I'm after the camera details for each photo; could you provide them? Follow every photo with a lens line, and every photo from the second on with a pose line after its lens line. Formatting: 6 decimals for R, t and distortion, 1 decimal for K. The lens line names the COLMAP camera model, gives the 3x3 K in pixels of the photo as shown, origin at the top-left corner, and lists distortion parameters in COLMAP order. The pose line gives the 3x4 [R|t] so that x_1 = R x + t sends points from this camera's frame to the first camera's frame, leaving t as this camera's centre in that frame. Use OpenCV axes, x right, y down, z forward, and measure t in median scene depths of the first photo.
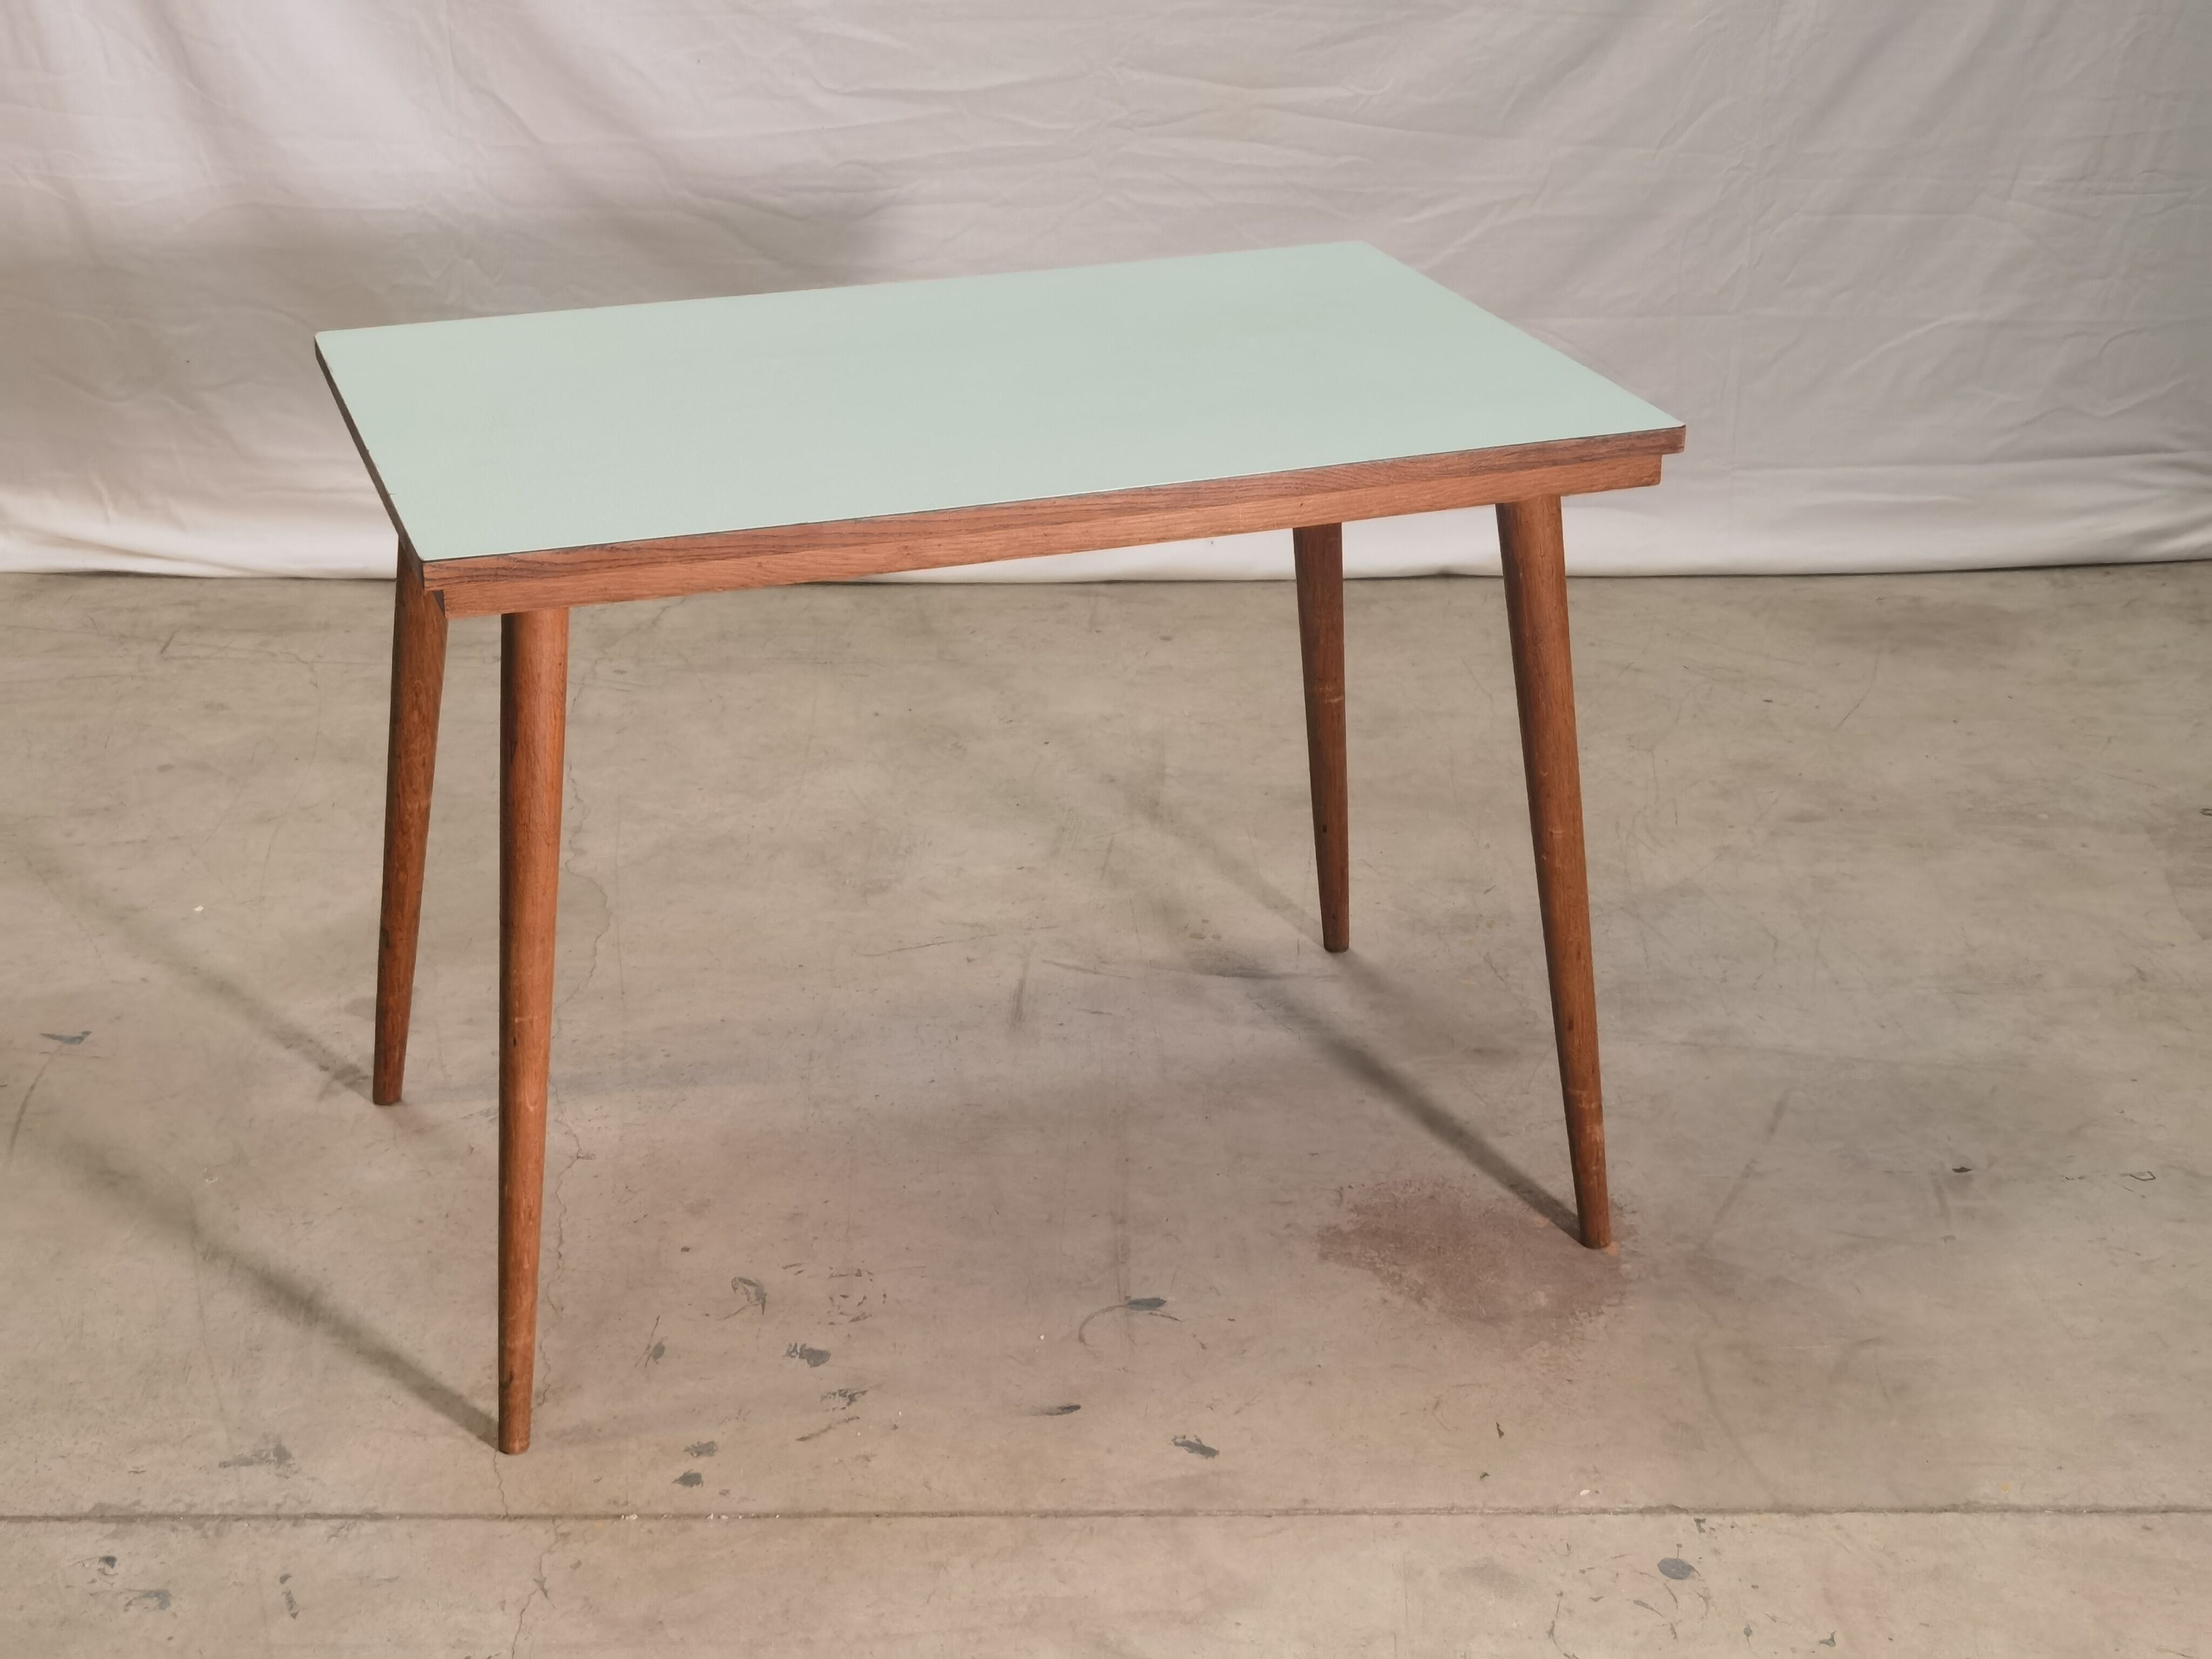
lens RADIAL K [[3362.3, 0, 1105.5], [0, 3362.3, 825.5], [0, 0, 1]] dist [-0.004049, 0.000000]
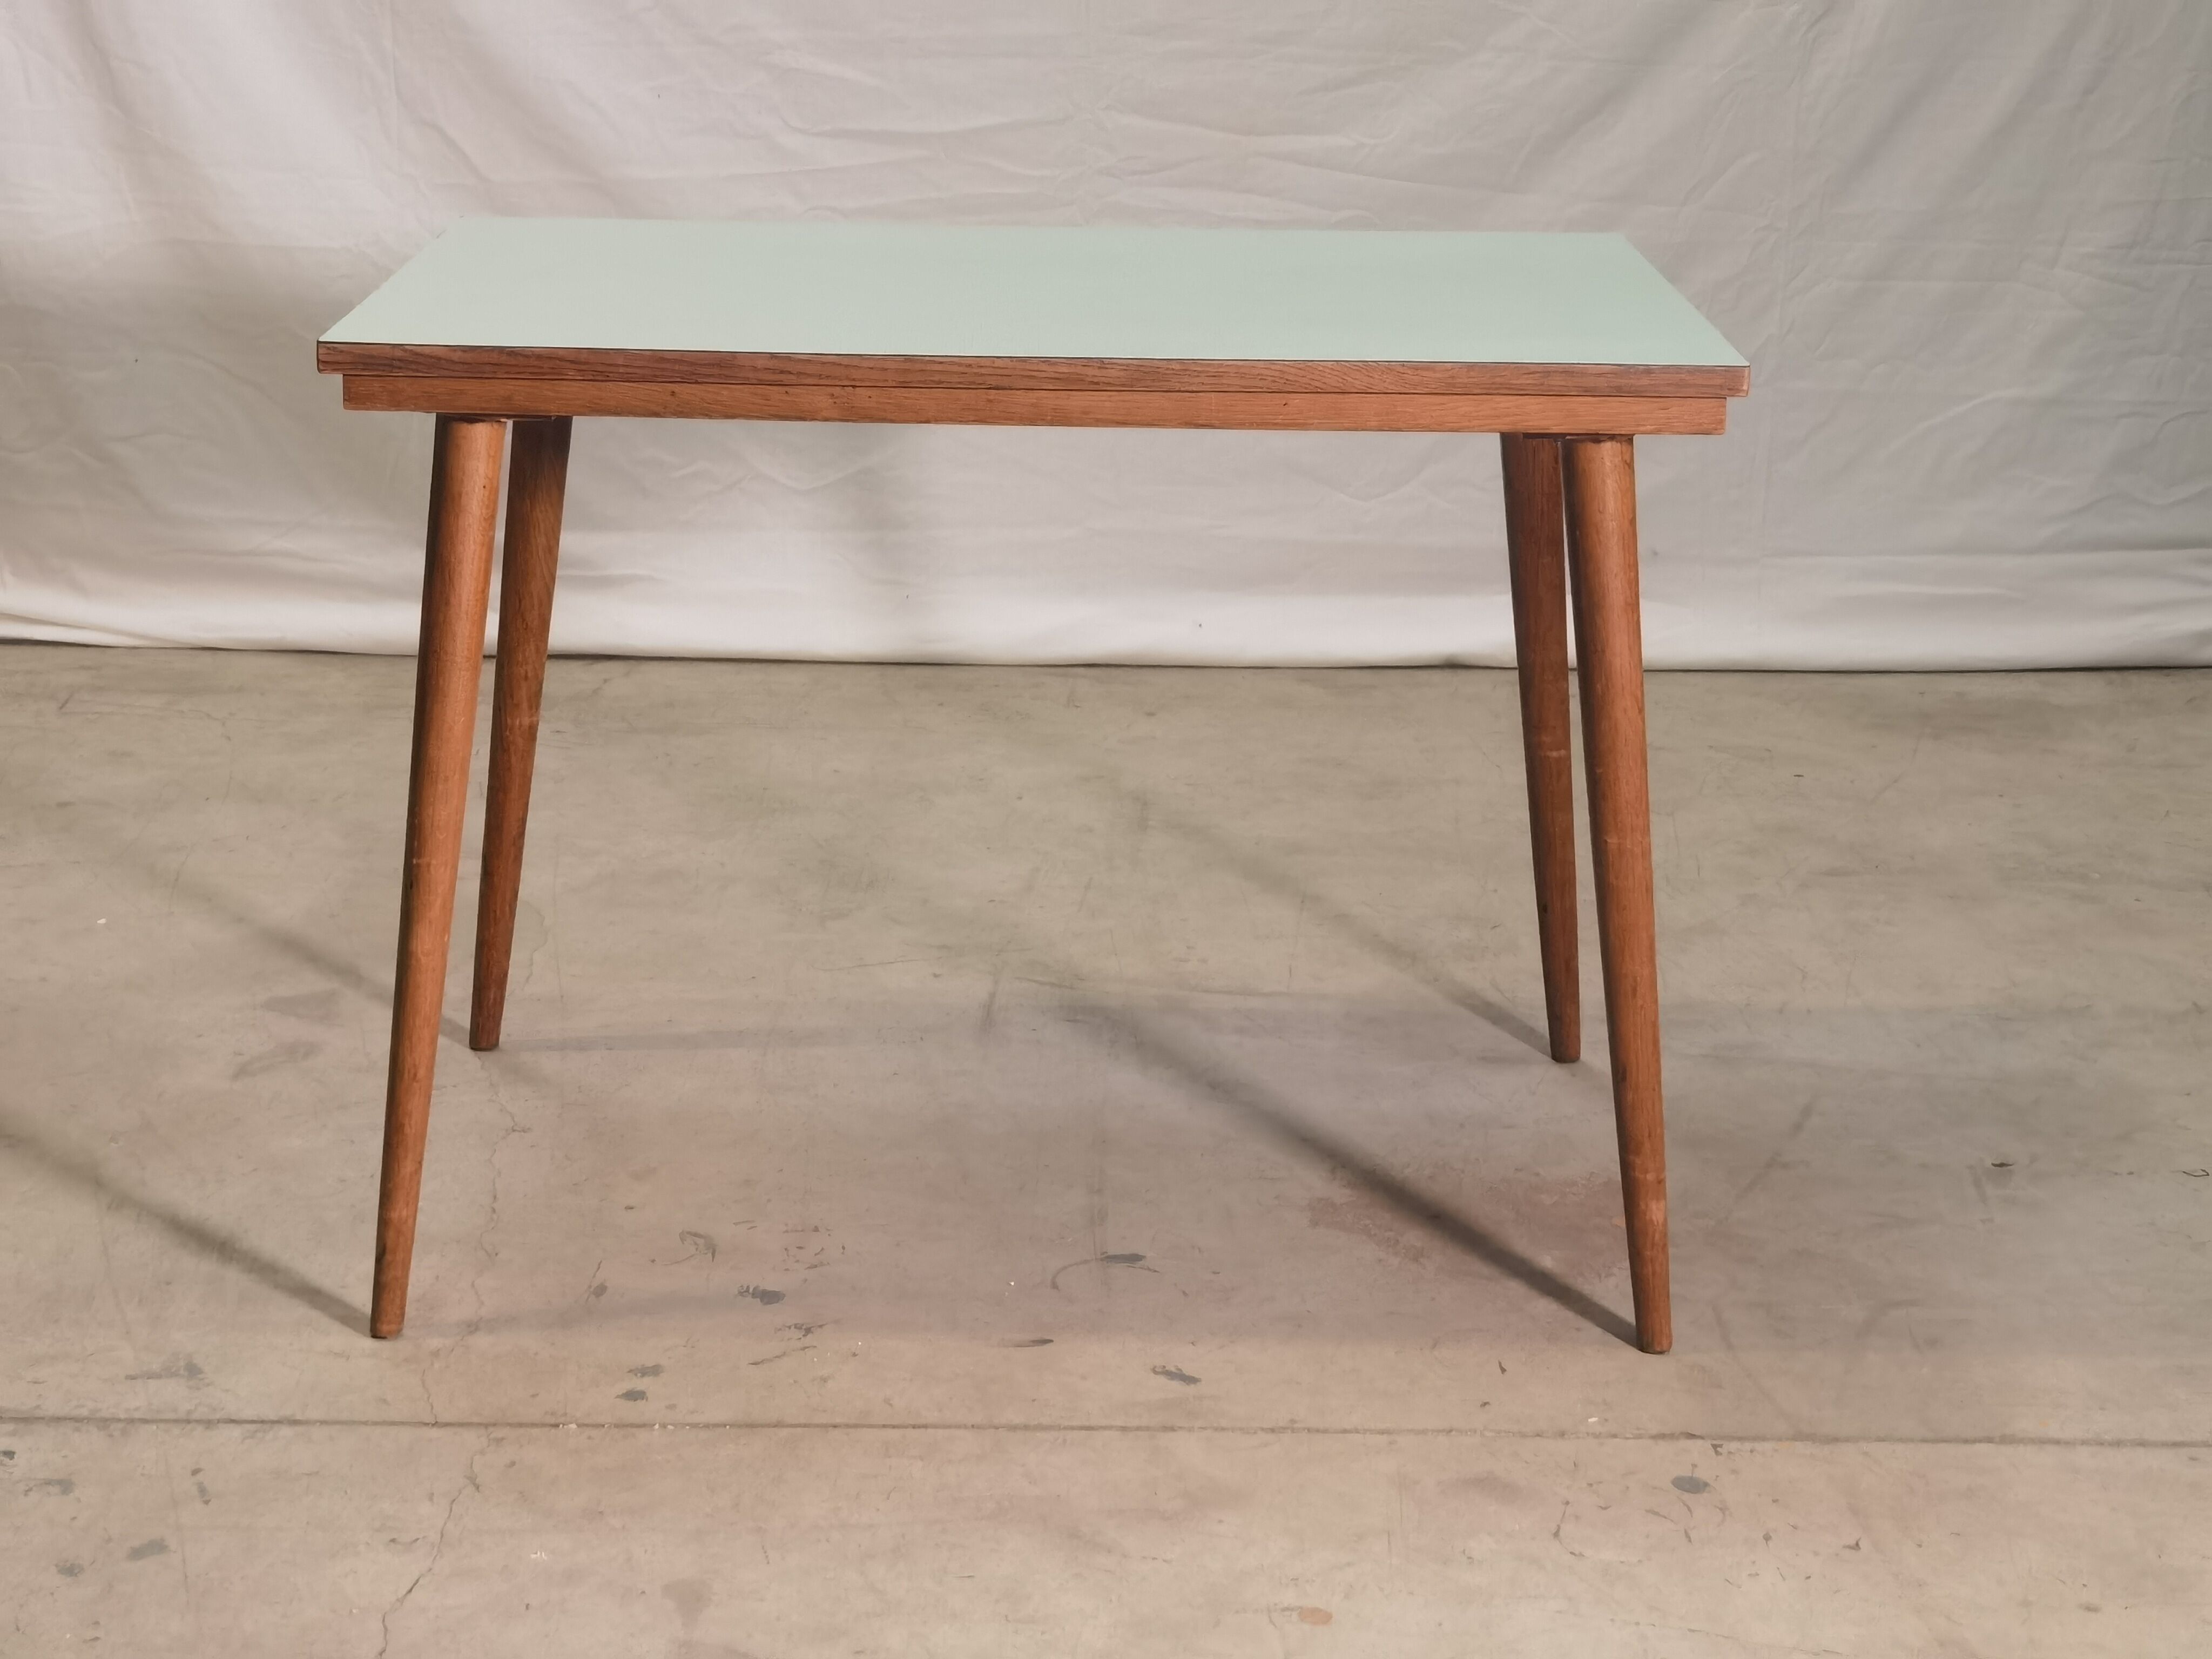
lens RADIAL K [[3826.1, 0, 1104.3], [0, 3826.1, 888.4], [0, 0, 1]] dist [0.011259, 0.000000]
pose [[0.999865, 0.014334, 0.008010, -0.002826], [-0.013481, 0.995107, -0.097879, 0.120525], [-0.009374, 0.097758, 0.995166, -0.053878]]
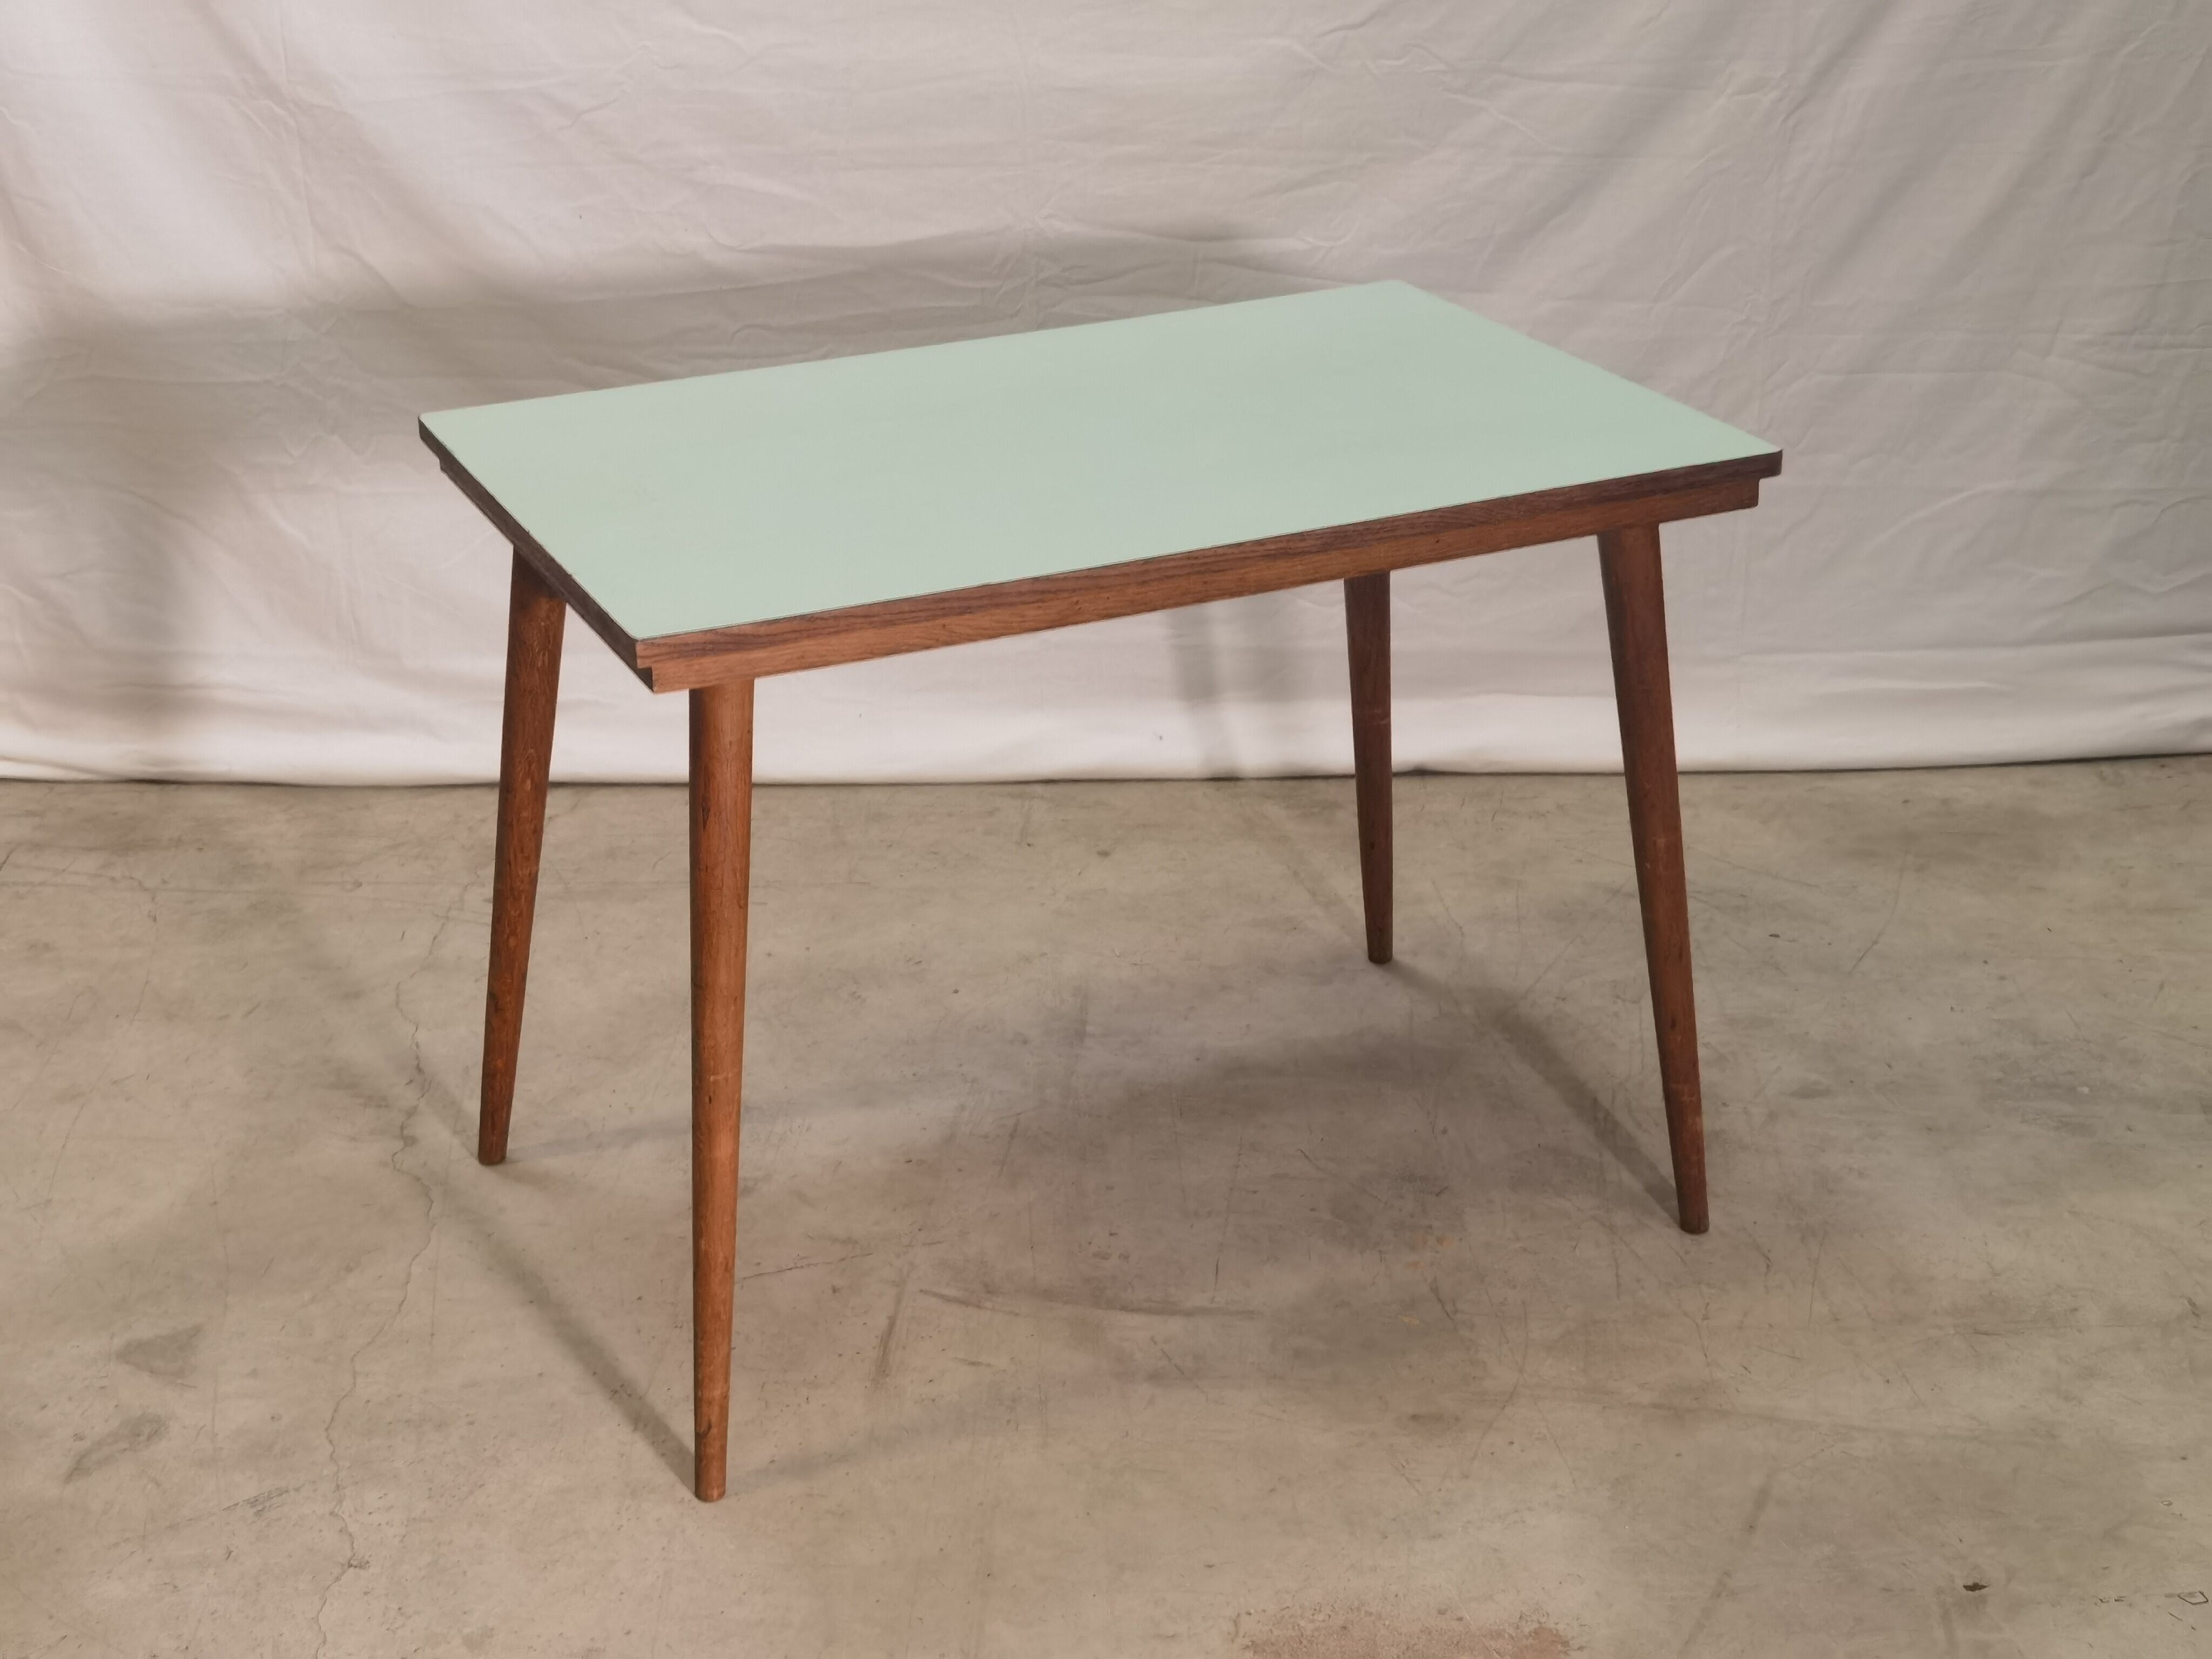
lens RADIAL K [[3307.8, 0, 1085.7], [0, 3307.8, 847.1], [0, 0, 1]] dist [-0.017863, 0.000000]
pose [[0.999479, -0.002794, -0.032166, 0.052791], [0.003070, 0.999959, 0.008535, -0.082552], [0.032141, -0.008629, 0.999446, 0.149162]]
